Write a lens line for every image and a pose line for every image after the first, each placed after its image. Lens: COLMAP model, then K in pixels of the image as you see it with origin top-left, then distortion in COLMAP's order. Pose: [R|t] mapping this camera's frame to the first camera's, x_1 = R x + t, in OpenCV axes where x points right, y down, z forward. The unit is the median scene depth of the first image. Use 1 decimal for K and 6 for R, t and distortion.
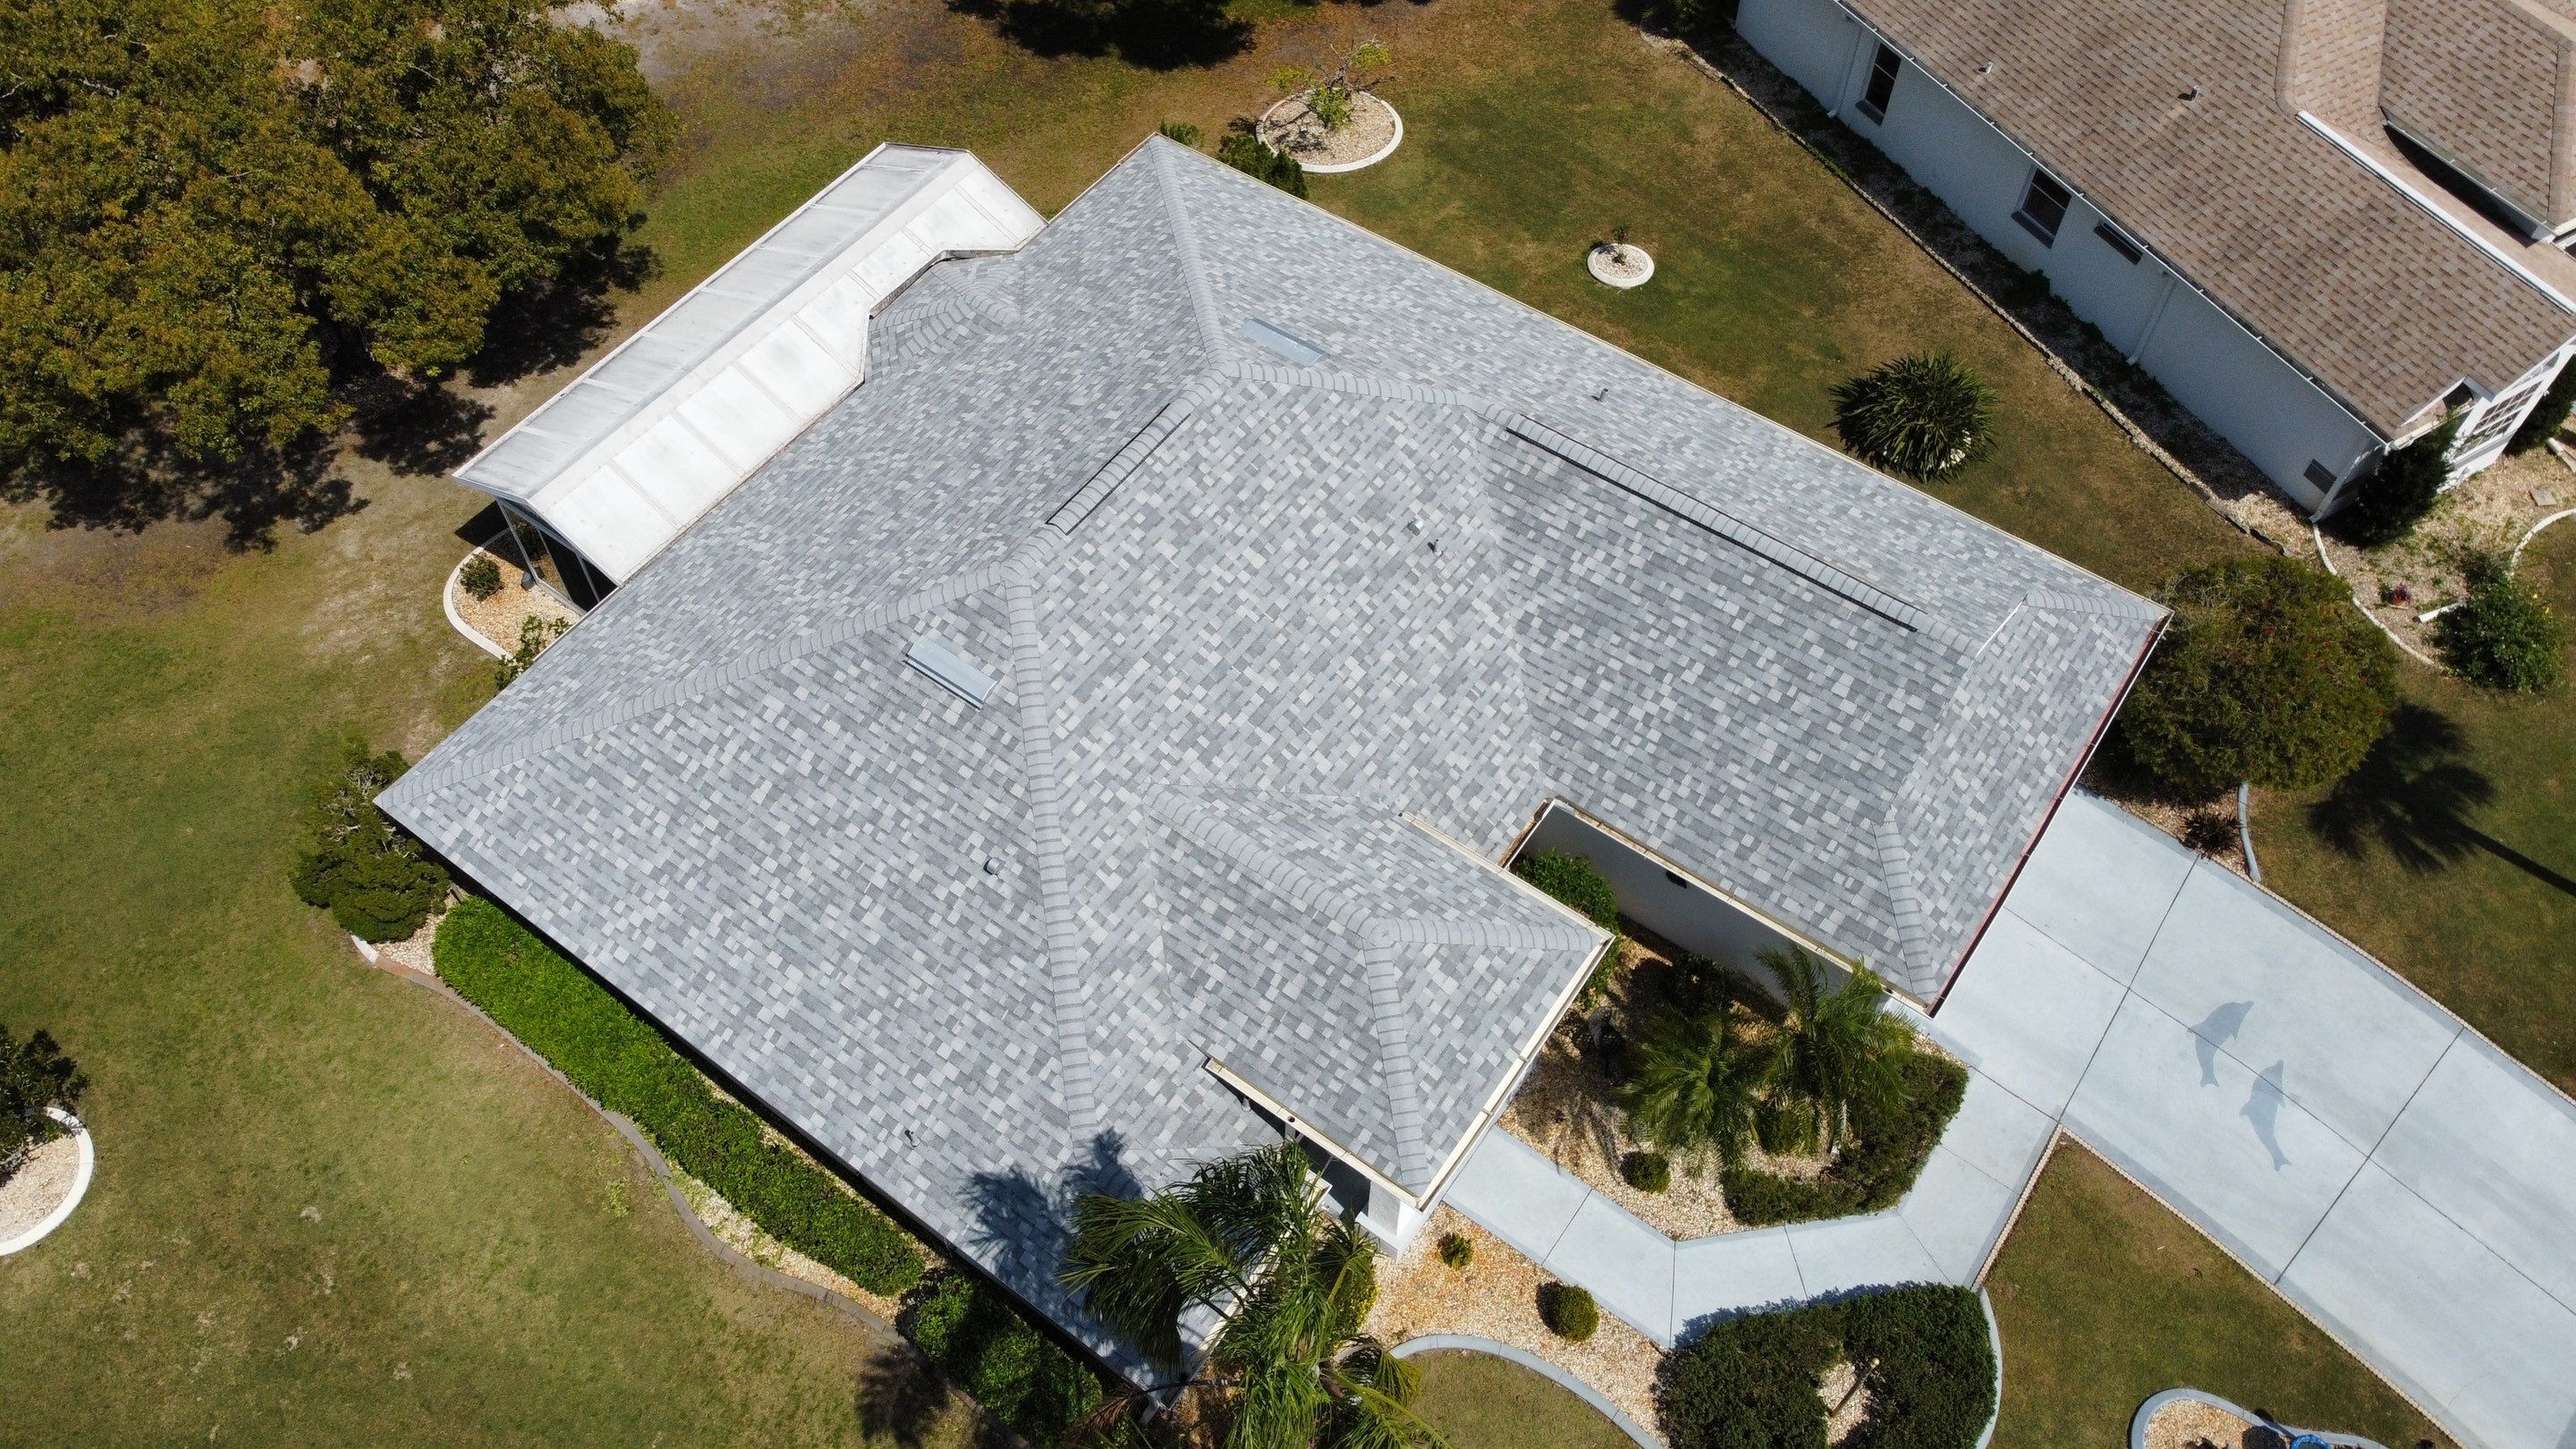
lens RADIAL K [[1947.5, 0, 1248.1], [0, 1947.5, 696.7], [0, 0, 1]] dist [0.004169, -0.013638]
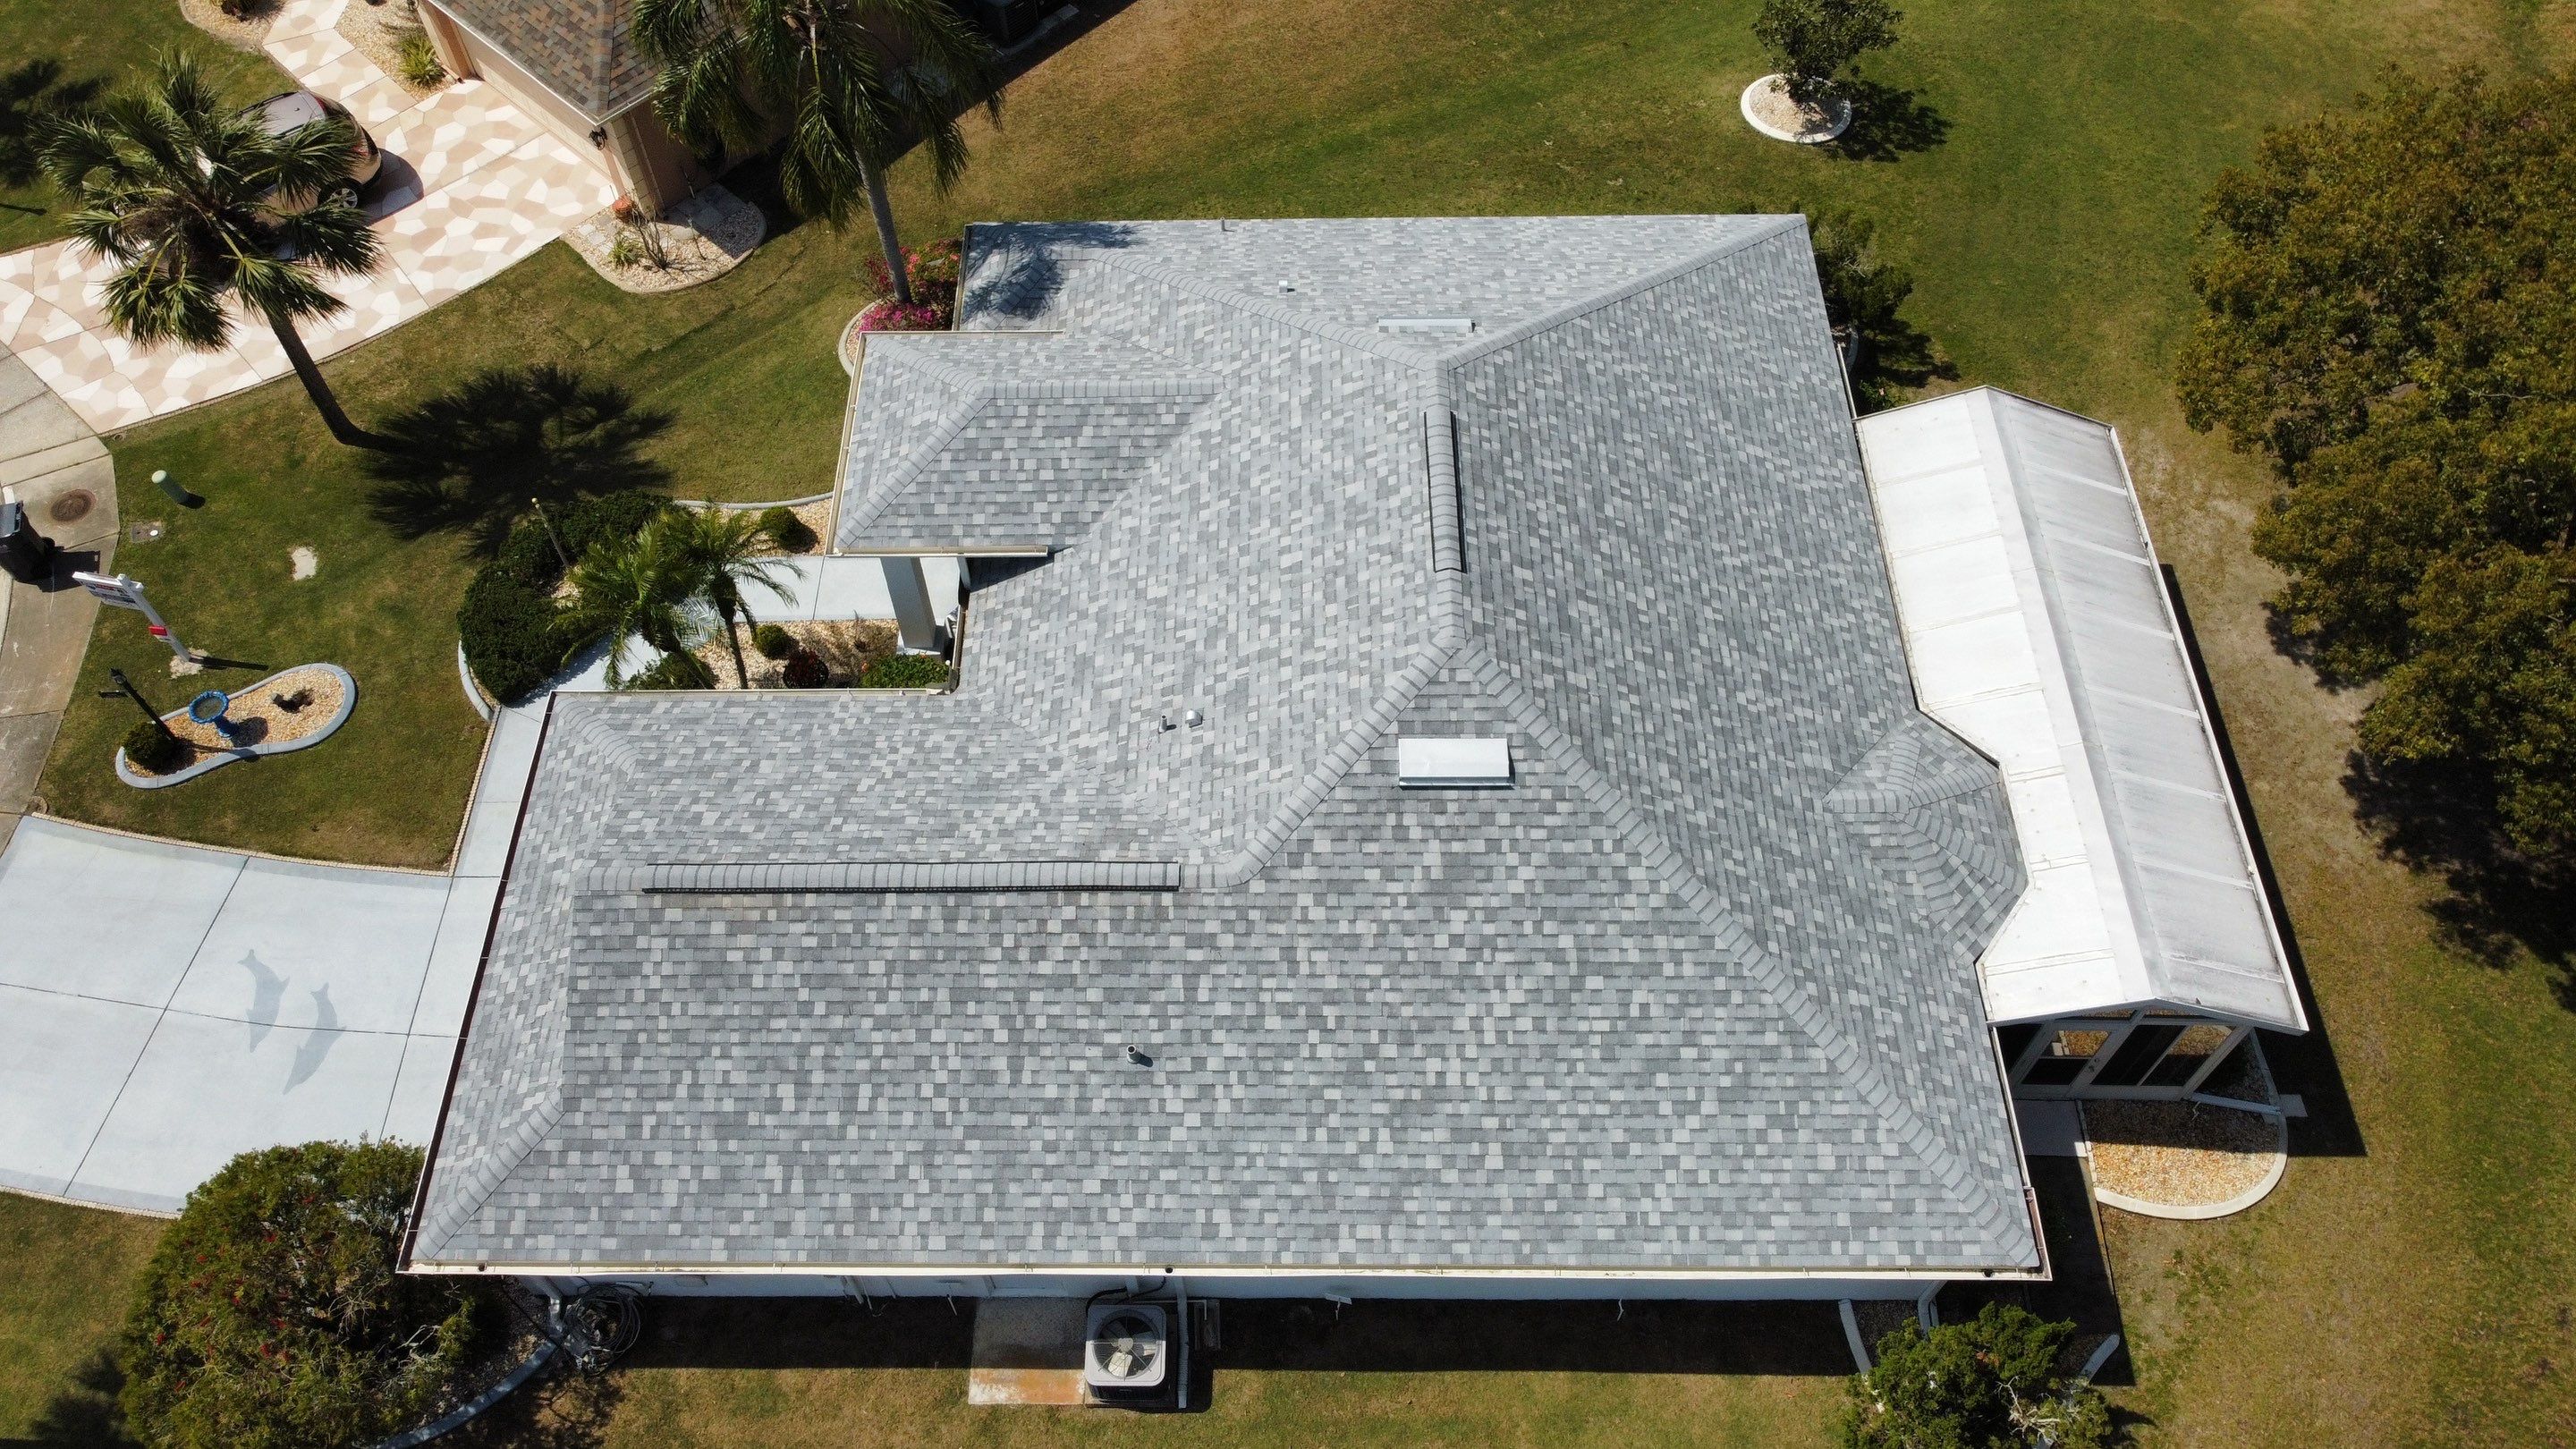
lens RADIAL K [[1947.5, 0, 1252.9], [0, 1947.5, 690.0], [0, 0, 1]] dist [0.004169, -0.013638]
pose [[-0.810214, 0.495891, -0.312483, 0.345509], [-0.455609, -0.197427, 0.868011, -0.895211], [0.368747, 0.845644, 0.385891, 0.665971]]
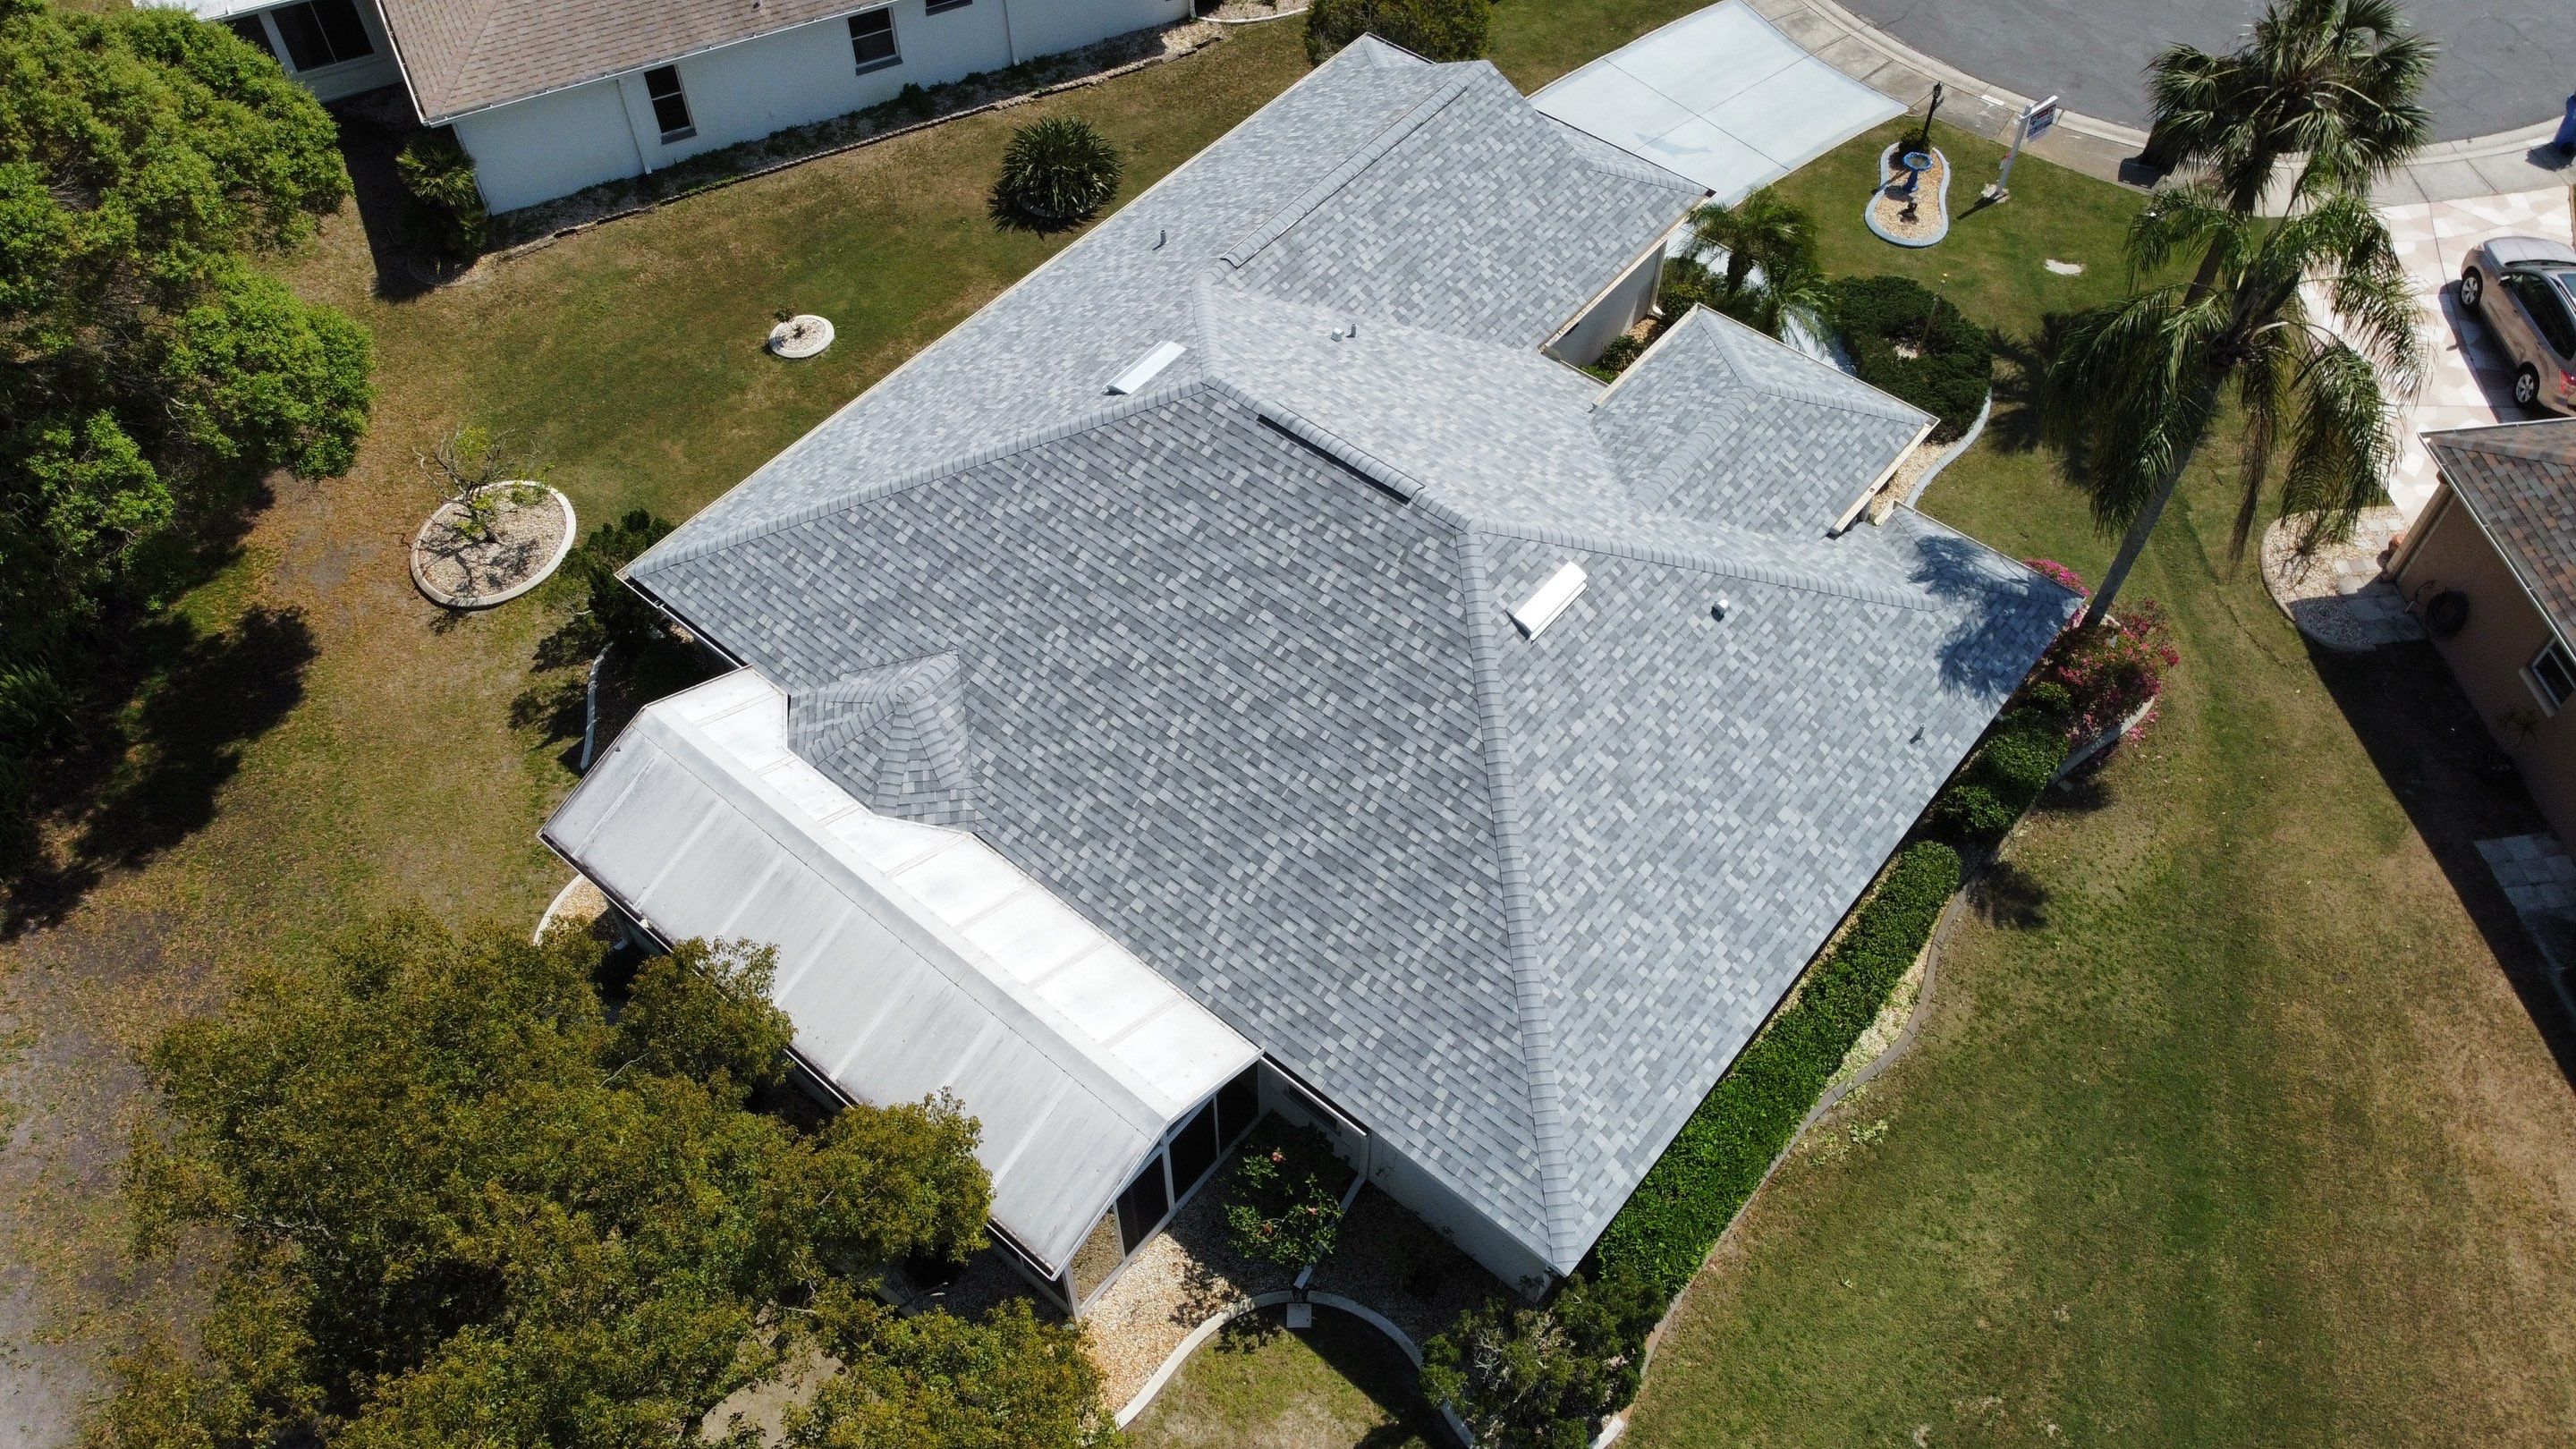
lens RADIAL K [[1947.5, 0, 1252.8], [0, 1947.5, 703.2], [0, 0, 1]] dist [0.004169, -0.013638]
pose [[0.064273, -0.776073, 0.627359, -0.807421], [0.813232, 0.405090, 0.417799, -0.523786], [-0.578379, 0.483335, 0.657164, 0.397669]]
